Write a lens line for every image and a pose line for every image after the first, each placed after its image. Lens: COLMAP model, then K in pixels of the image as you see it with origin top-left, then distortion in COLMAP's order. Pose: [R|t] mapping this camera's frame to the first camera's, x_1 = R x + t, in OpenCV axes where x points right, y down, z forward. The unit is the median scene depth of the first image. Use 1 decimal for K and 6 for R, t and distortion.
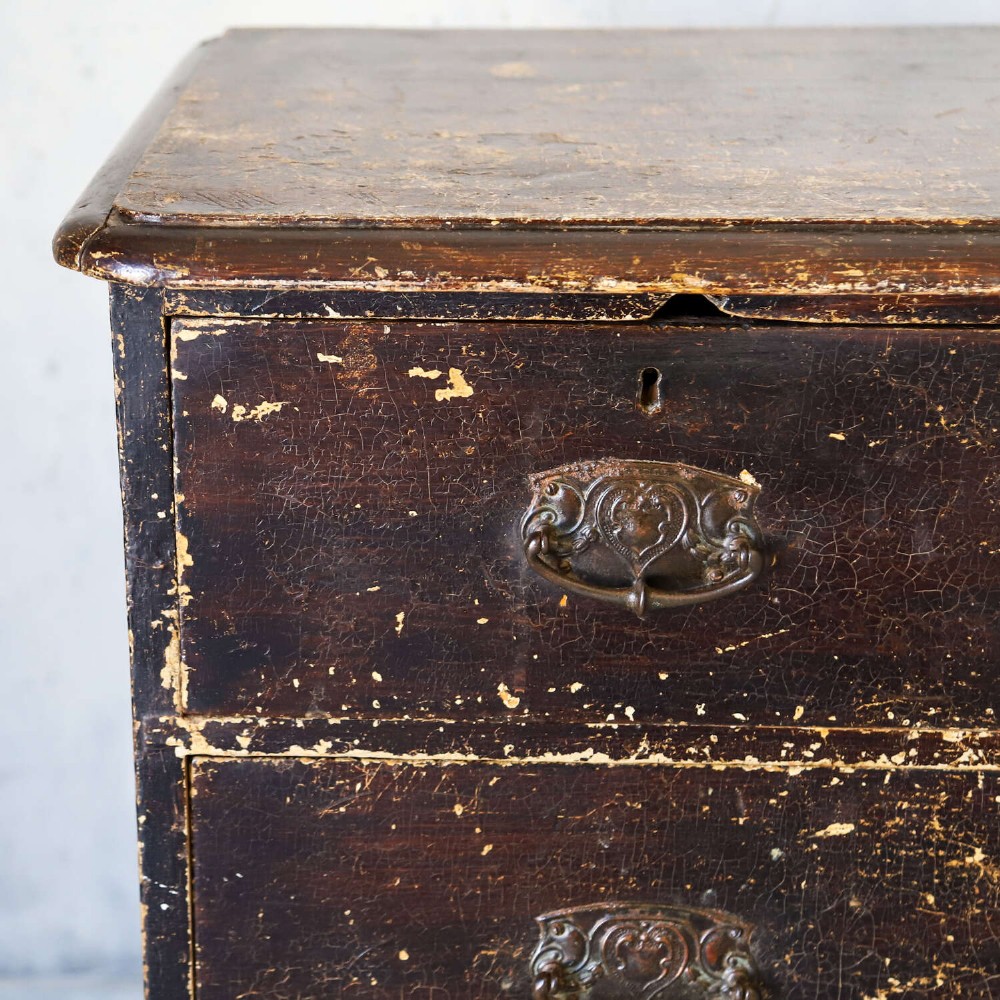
lens RADIAL K [[2710.5, 0, 496.1], [0, 2710.5, 494.9], [0, 0, 1]] dist [0.184684, 0.000000]
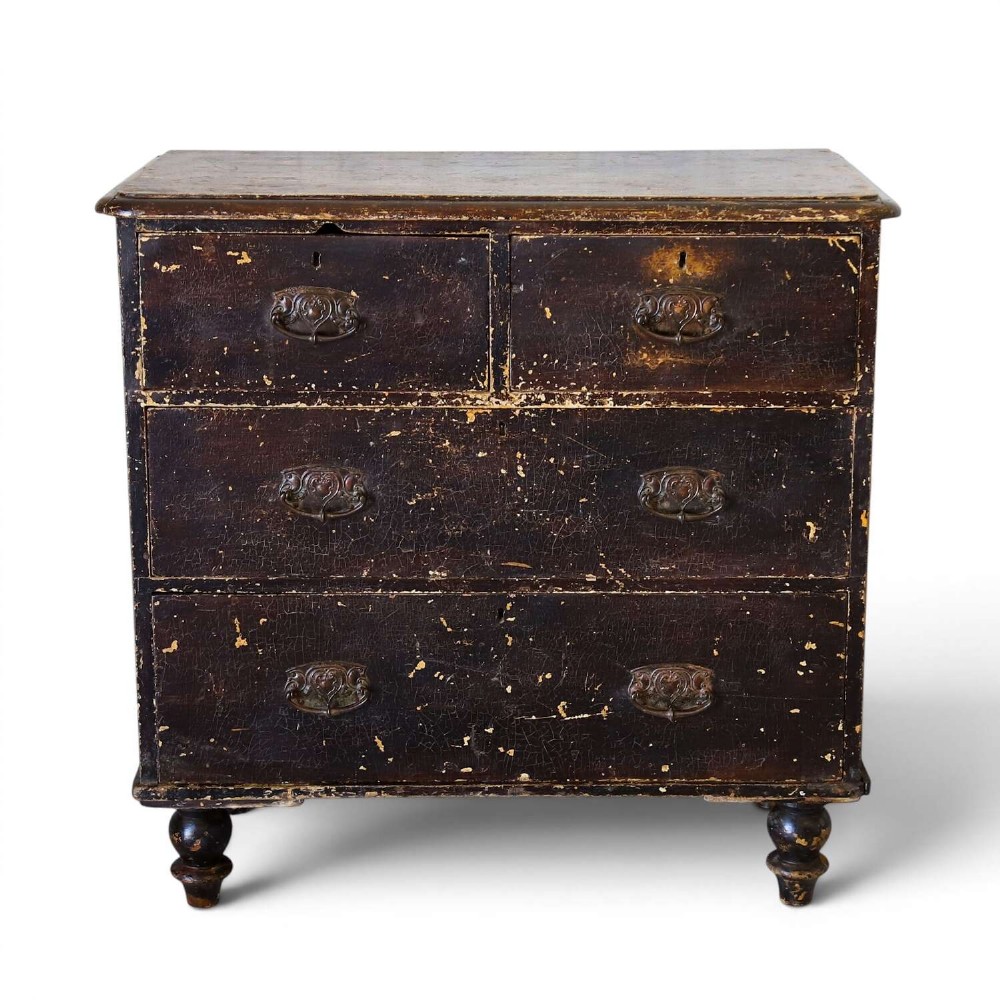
lens RADIAL K [[2324.1, 0, 517.2], [0, 2324.1, 513.9], [0, 0, 1]] dist [0.180139, 0.000000]
pose [[0.999625, -0.003663, 0.027149, 0.186662], [0.005947, 0.996403, -0.084533, 0.399302], [-0.026742, 0.084663, 0.996051, -1.264721]]
